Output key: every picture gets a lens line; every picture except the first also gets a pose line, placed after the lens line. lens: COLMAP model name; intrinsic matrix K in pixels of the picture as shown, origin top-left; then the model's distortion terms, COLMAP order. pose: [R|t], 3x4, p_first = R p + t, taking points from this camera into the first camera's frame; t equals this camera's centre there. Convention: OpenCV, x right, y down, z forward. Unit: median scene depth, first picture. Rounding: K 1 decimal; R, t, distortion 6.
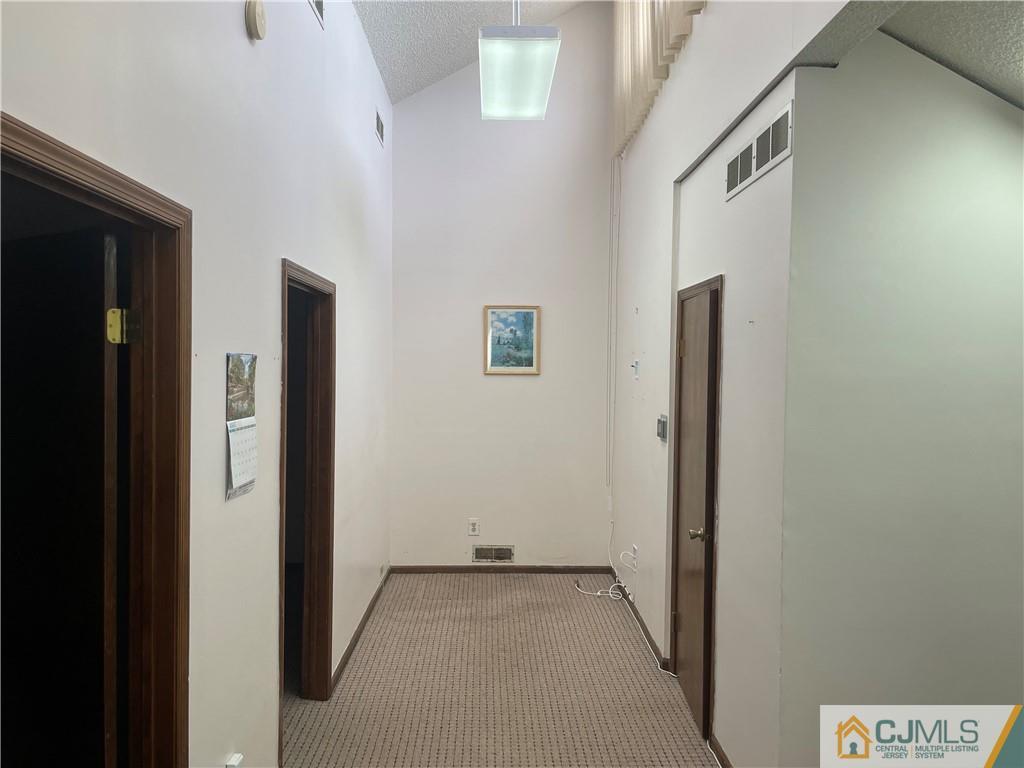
lens RADIAL K [[779.9, 0, 509.1], [0, 779.9, 380.9], [0, 0, 1]] dist [0.091057, -0.145886]
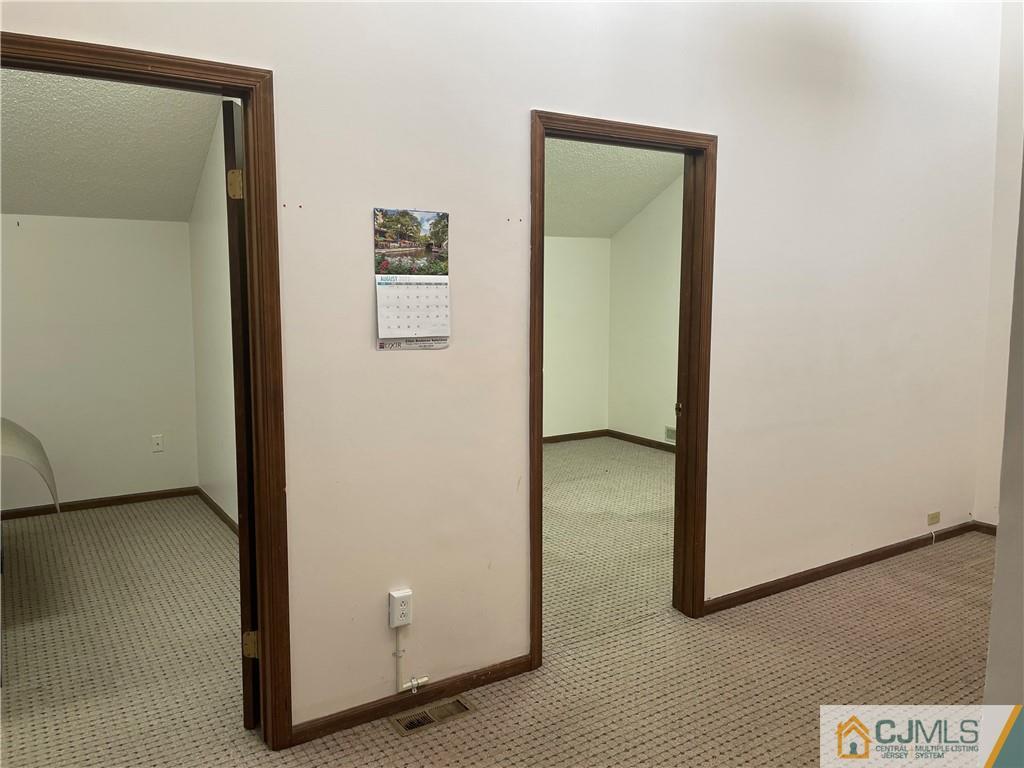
lens RADIAL K [[798.9, 0, 511.4], [0, 798.9, 369.5], [0, 0, 1]] dist [0.058714, -0.009141]
pose [[0.531296, 0.078558, -0.843536, 0.616549], [-0.012221, 0.996299, 0.085088, 0.080358], [0.847098, -0.034898, 0.530289, 0.546087]]
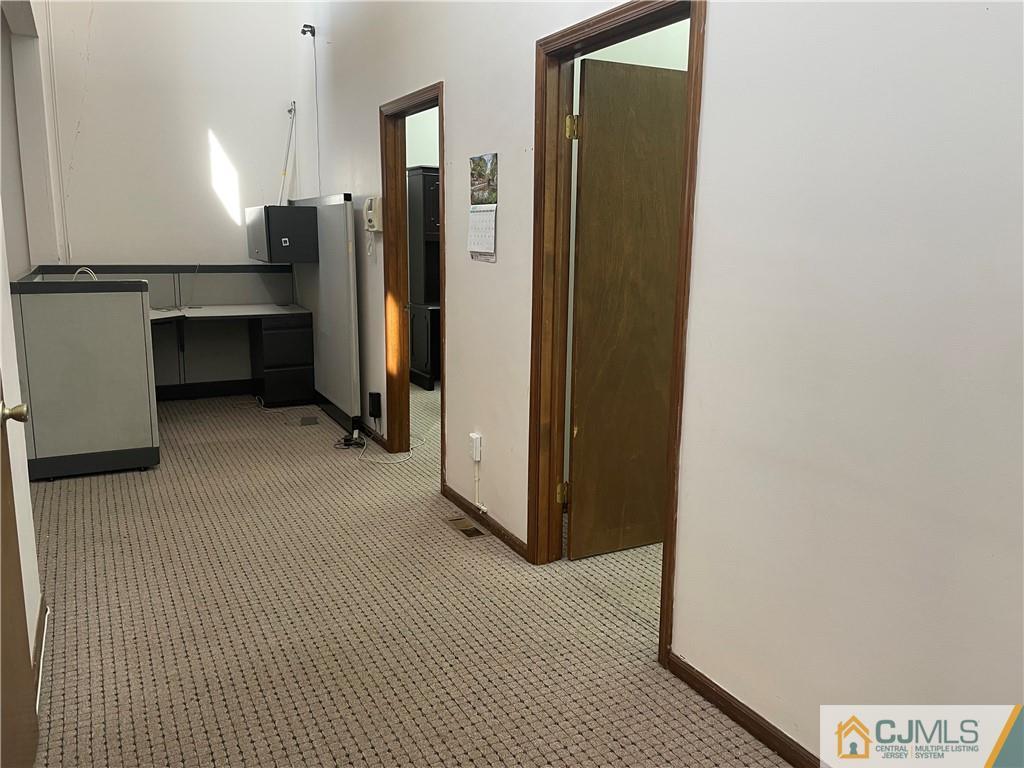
lens RADIAL K [[779.9, 0, 509.1], [0, 779.9, 380.9], [0, 0, 1]] dist [0.091057, -0.145886]
pose [[-0.895925, 0.056615, -0.440584, 0.240564], [-0.034772, 0.979863, 0.196622, 0.079312], [0.442843, 0.191479, -0.875914, 2.267182]]
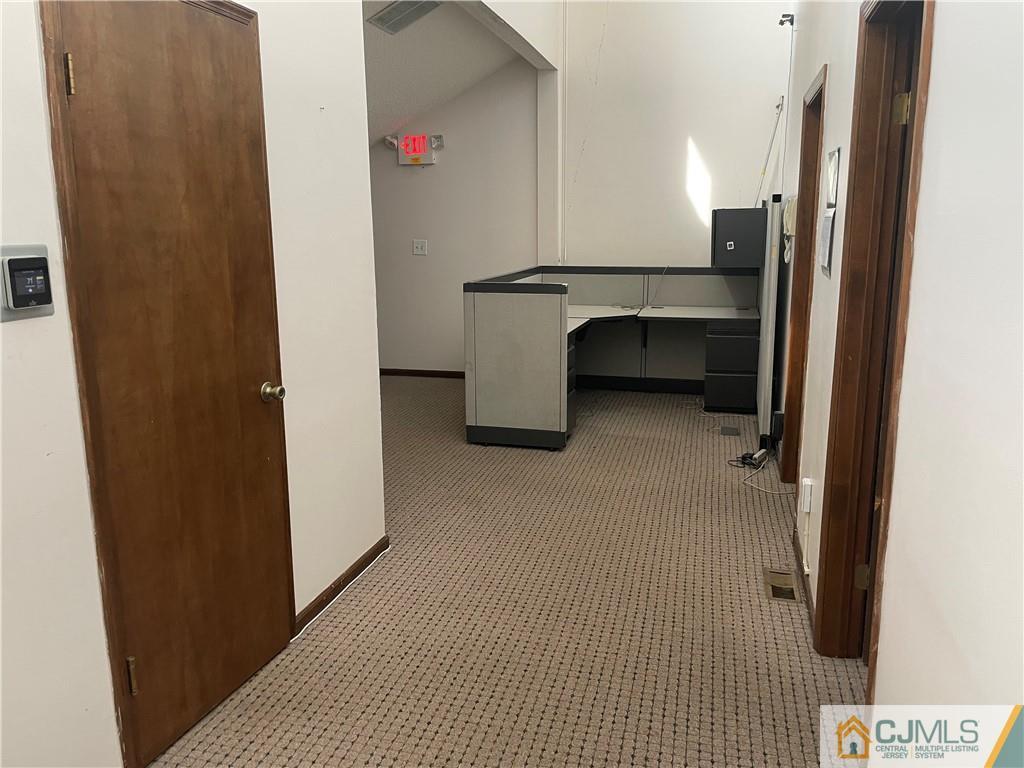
lens RADIAL K [[779.9, 0, 509.1], [0, 779.9, 380.9], [0, 0, 1]] dist [0.091057, -0.145886]
pose [[-0.960658, -0.066234, 0.269720, -0.211283], [-0.005126, 0.975210, 0.221221, 0.041458], [-0.277686, 0.211135, -0.937183, 2.241681]]
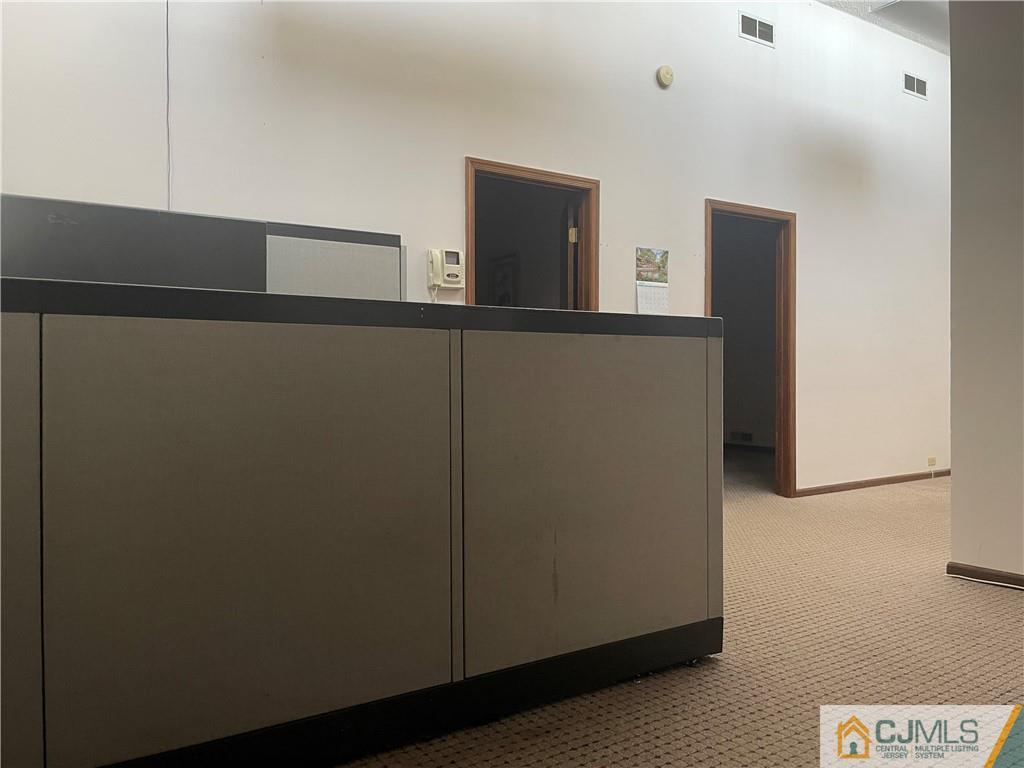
lens RADIAL K [[779.9, 0, 509.1], [0, 779.9, 380.9], [0, 0, 1]] dist [0.091057, -0.145886]
pose [[0.530409, -0.007734, -0.847706, 1.125830], [-0.007983, 0.999868, -0.014117, 0.325026], [0.847704, 0.014255, 0.530278, -0.341096]]
